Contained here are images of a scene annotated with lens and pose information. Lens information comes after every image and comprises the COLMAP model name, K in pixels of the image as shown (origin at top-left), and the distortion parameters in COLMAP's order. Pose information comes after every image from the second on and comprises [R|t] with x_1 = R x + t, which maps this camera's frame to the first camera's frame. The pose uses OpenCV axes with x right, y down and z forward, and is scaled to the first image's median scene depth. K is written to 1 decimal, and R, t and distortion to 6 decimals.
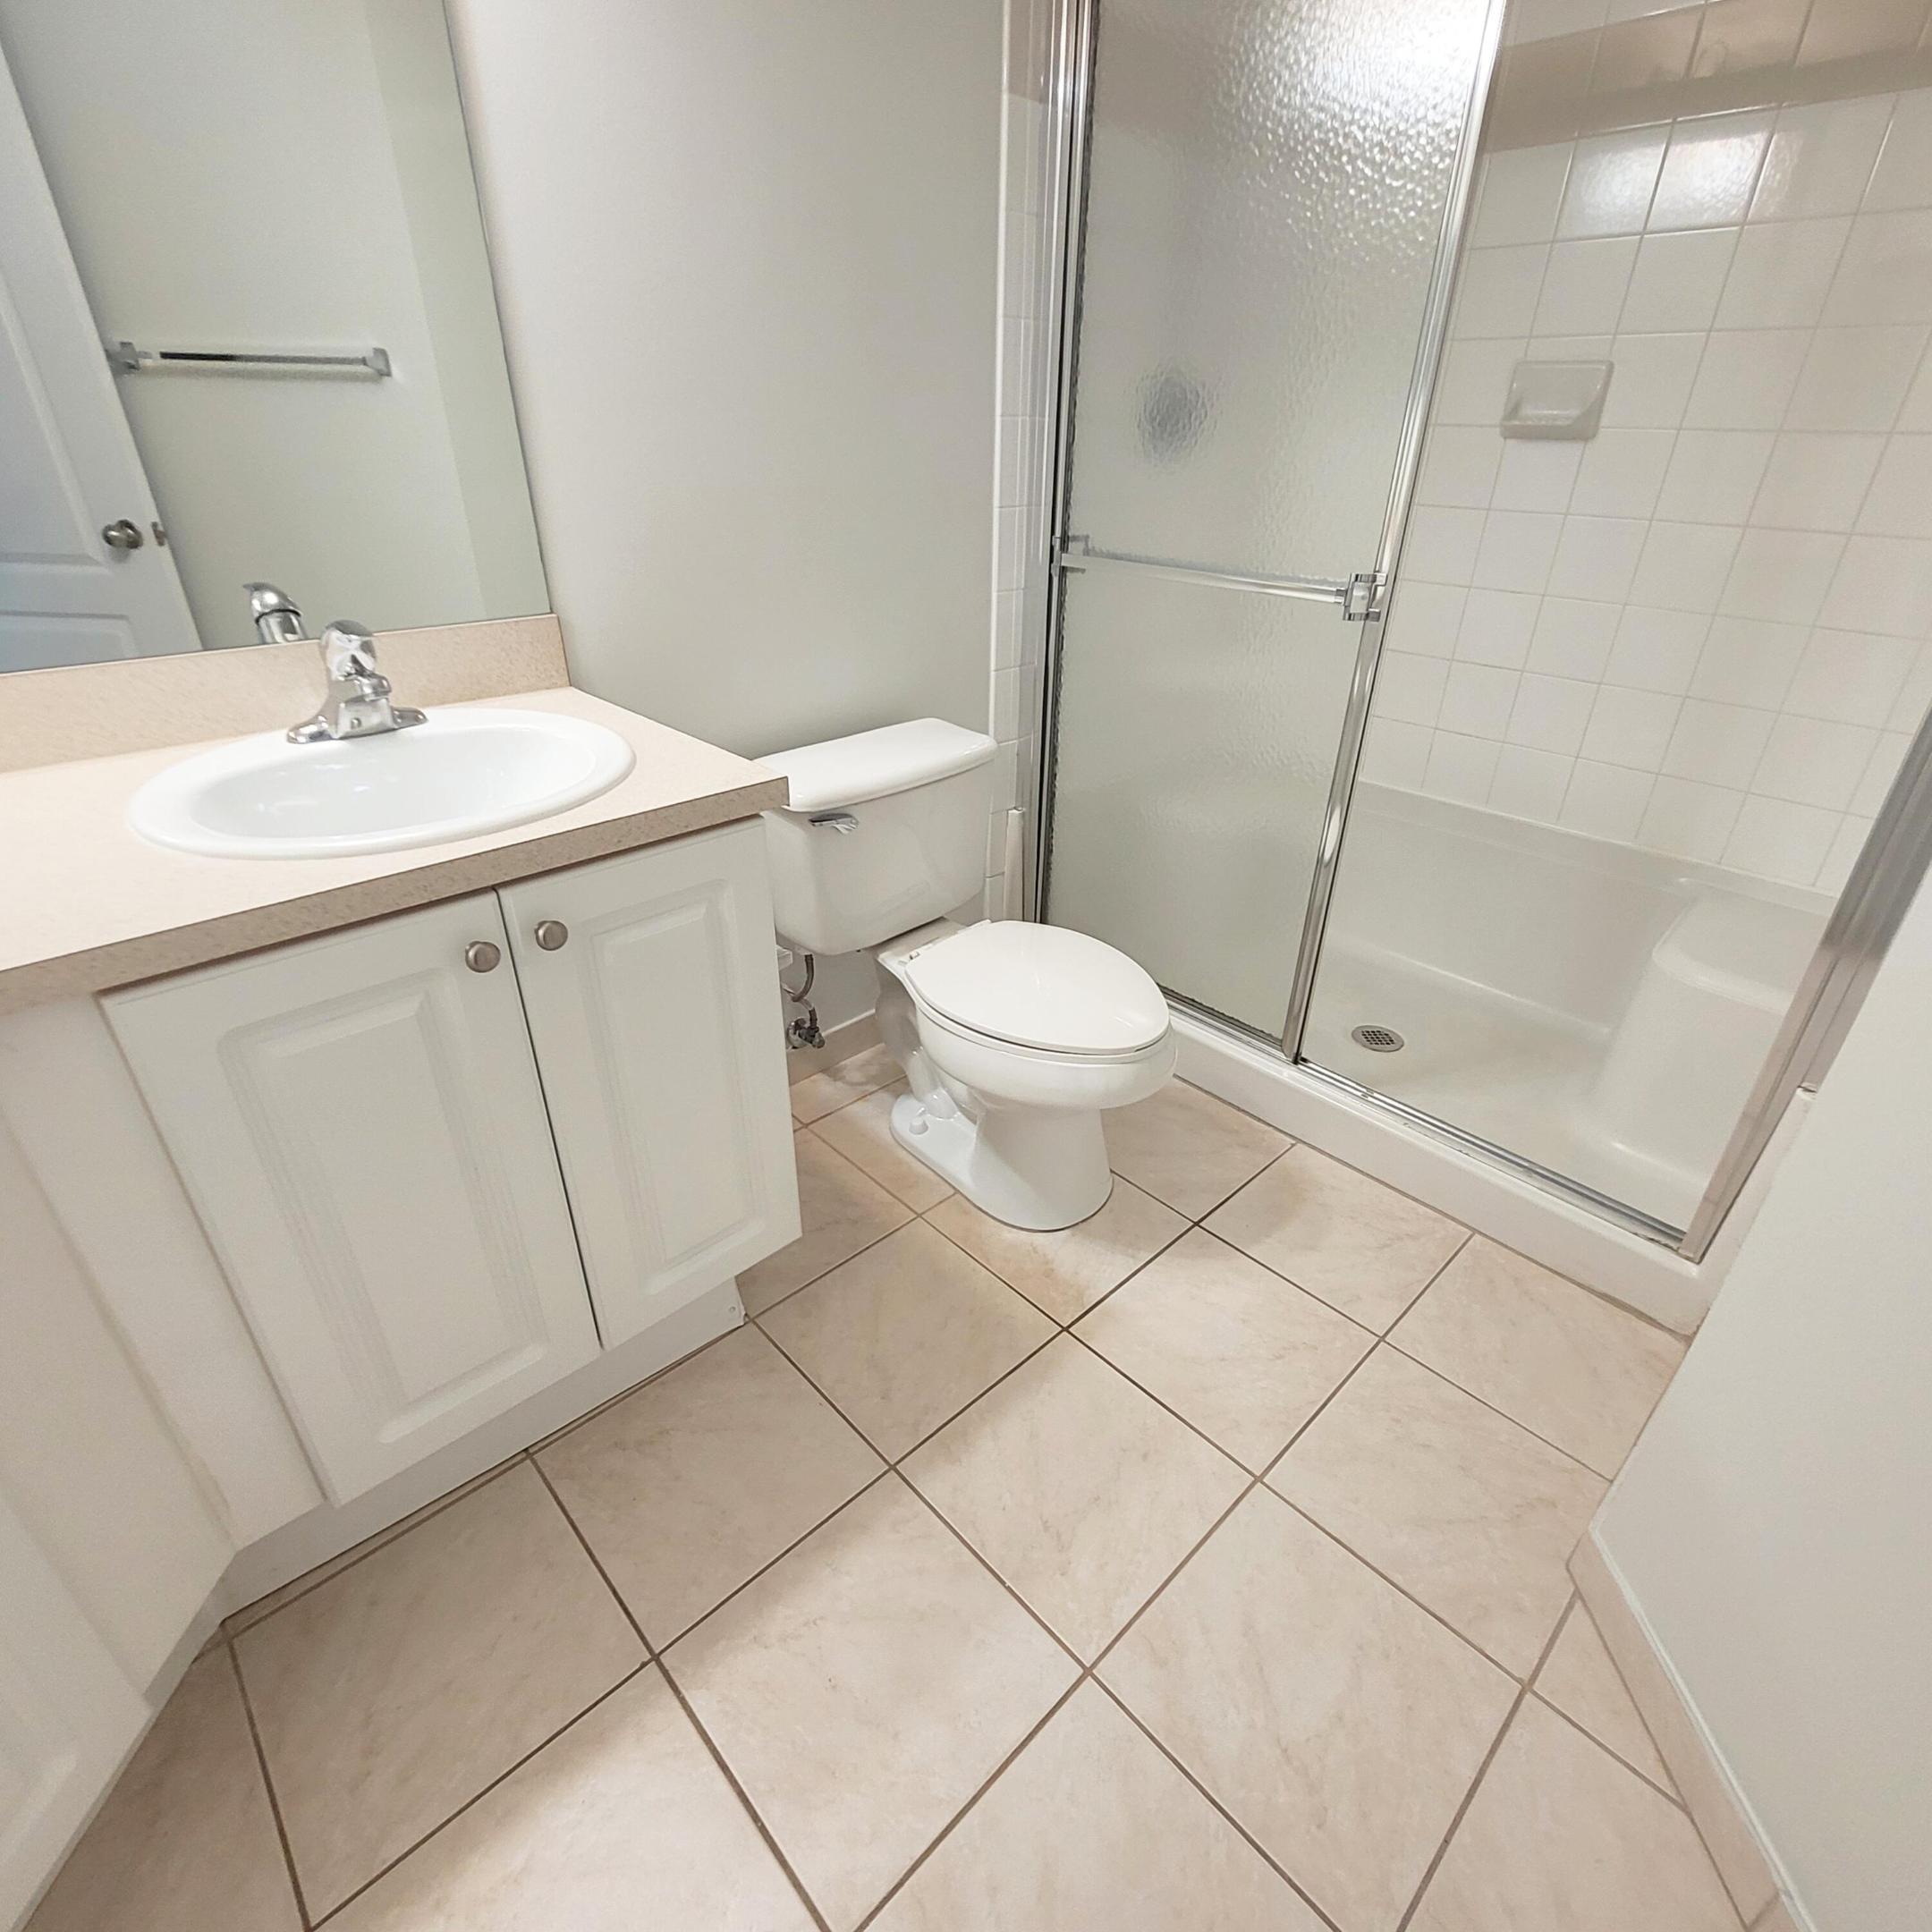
lens RADIAL K [[1015.4, 0, 967.2], [0, 1015.4, 955.2], [0, 0, 1]] dist [0.005140, 0.000149]
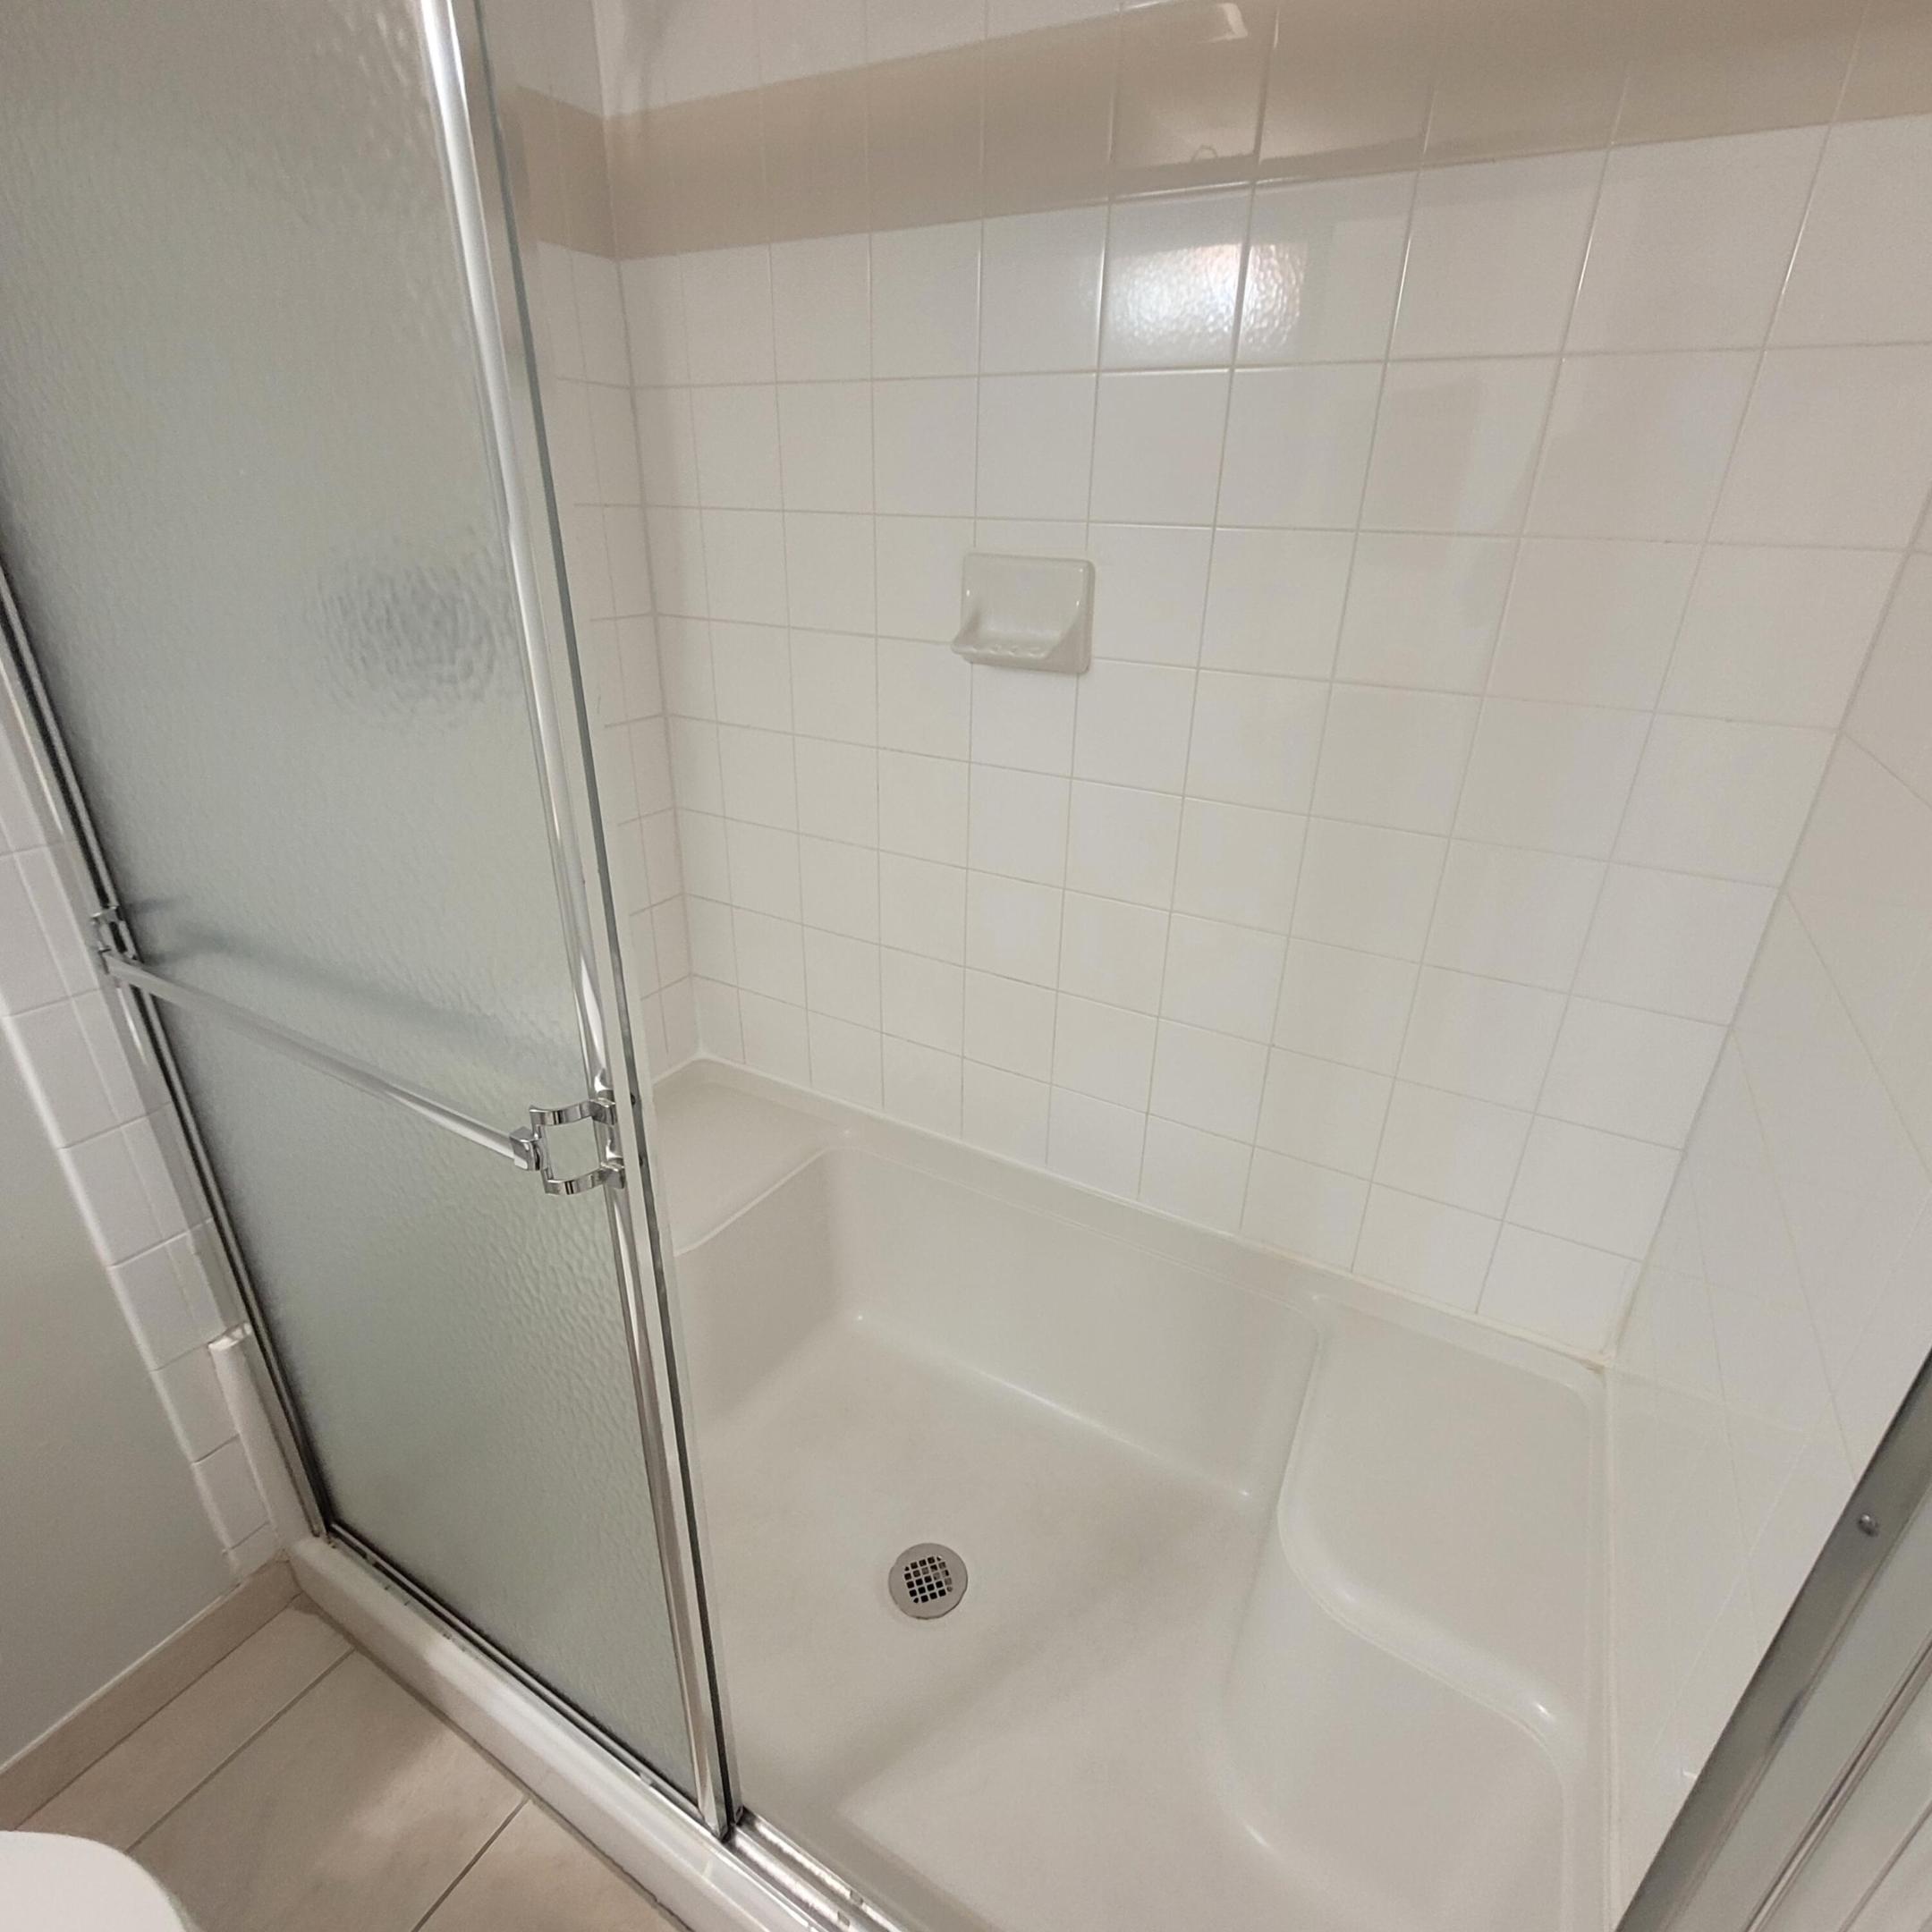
lens RADIAL K [[1015.4, 0, 961.9], [0, 1015.4, 957.9], [0, 0, 1]] dist [0.005140, 0.000149]
pose [[0.961346, -0.112731, 0.251209, 0.393533], [0.127676, 0.990841, -0.043957, -0.341967], [-0.243953, 0.074331, 0.966934, 0.454851]]
